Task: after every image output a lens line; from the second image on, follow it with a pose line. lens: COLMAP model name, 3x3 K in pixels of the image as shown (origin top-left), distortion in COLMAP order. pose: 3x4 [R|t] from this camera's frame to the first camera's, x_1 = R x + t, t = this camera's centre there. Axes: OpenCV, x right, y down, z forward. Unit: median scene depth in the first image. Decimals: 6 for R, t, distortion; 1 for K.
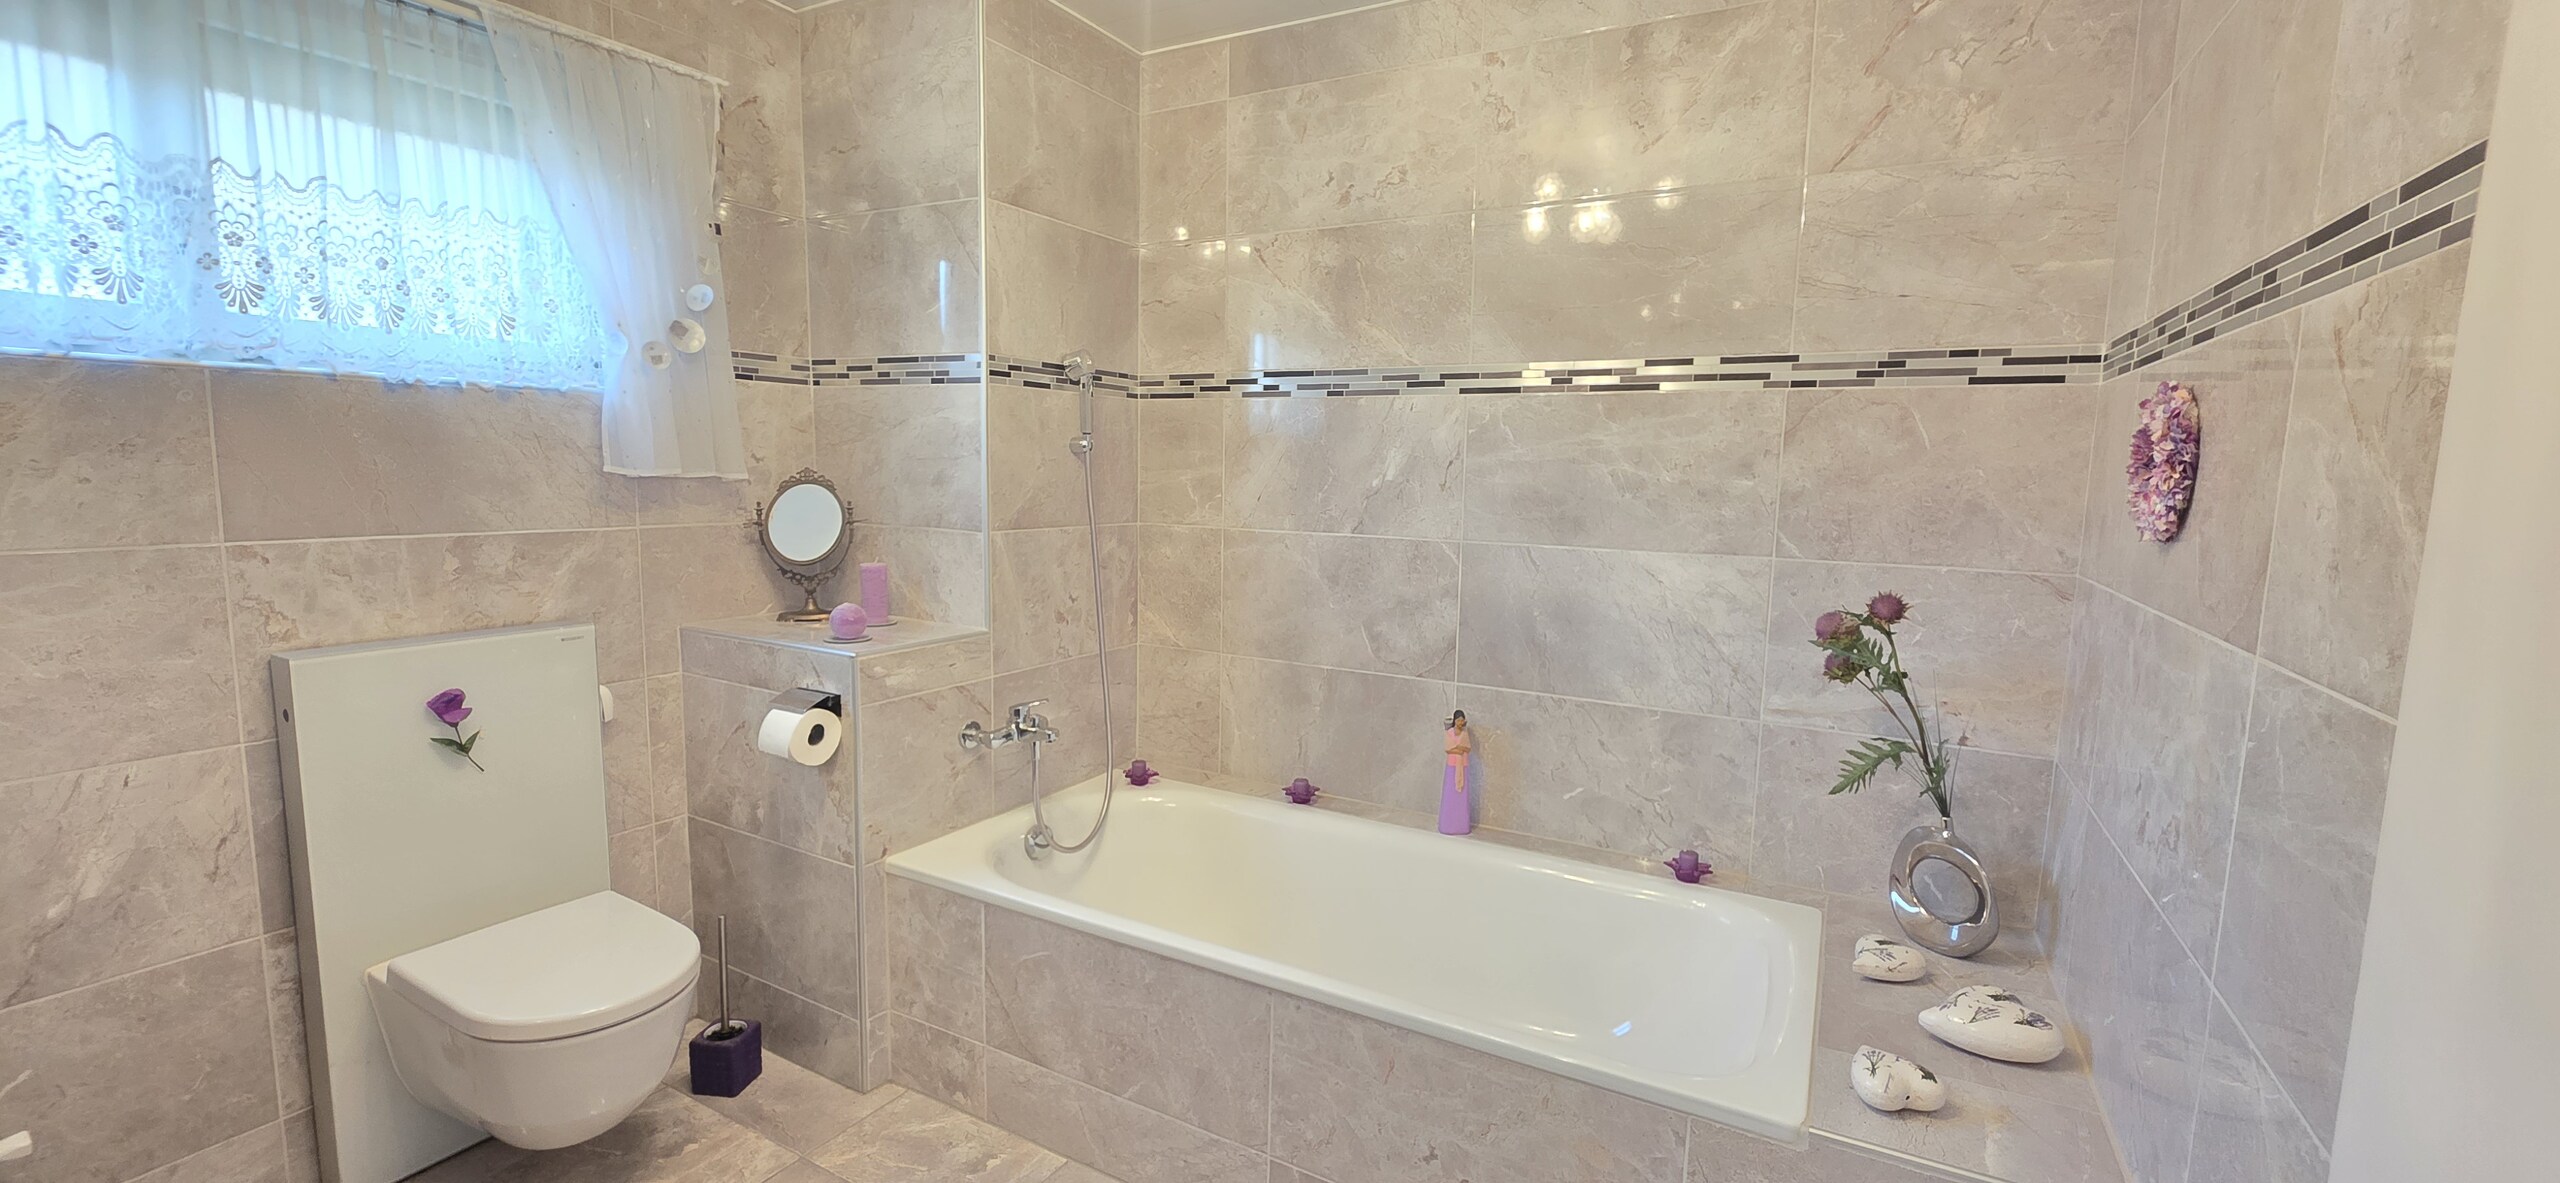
lens RADIAL K [[1023.7, 0, 1279.0], [0, 1023.7, 589.1], [0, 0, 1]] dist [0.001487, -0.000731]
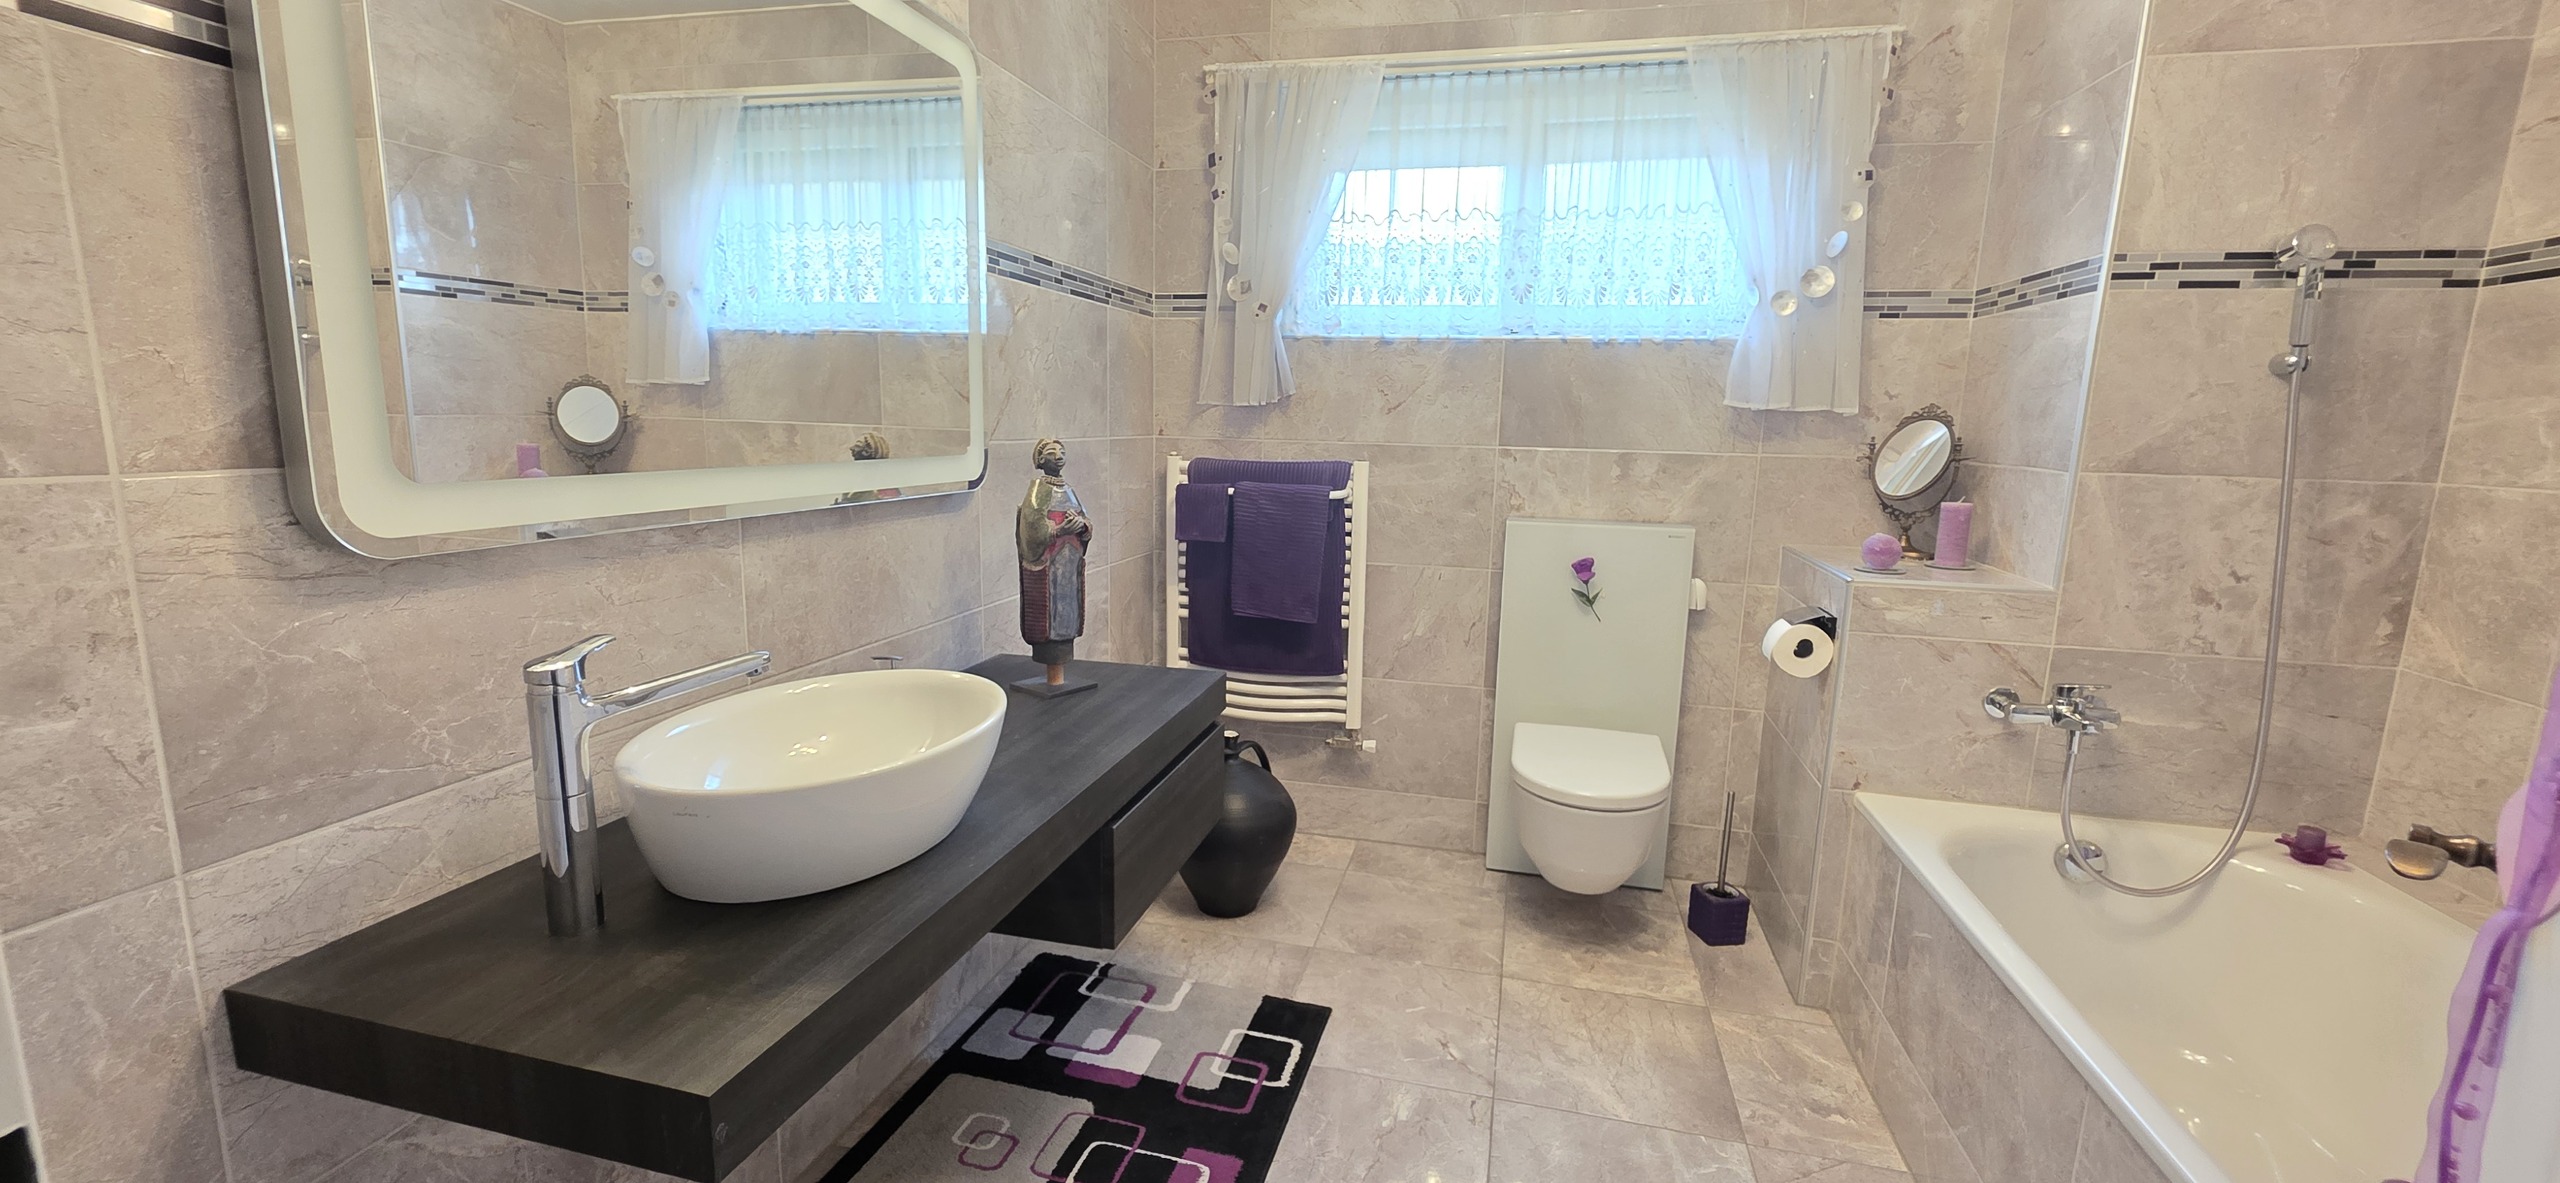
lens RADIAL K [[1023.7, 0, 1281.0], [0, 1023.7, 589.7], [0, 0, 1]] dist [0.001487, -0.000731]
pose [[0.269801, 0.148013, -0.951472, 0.354529], [-0.132168, 0.984456, 0.115666, 0.027742], [0.953802, 0.094548, 0.285170, 0.158350]]
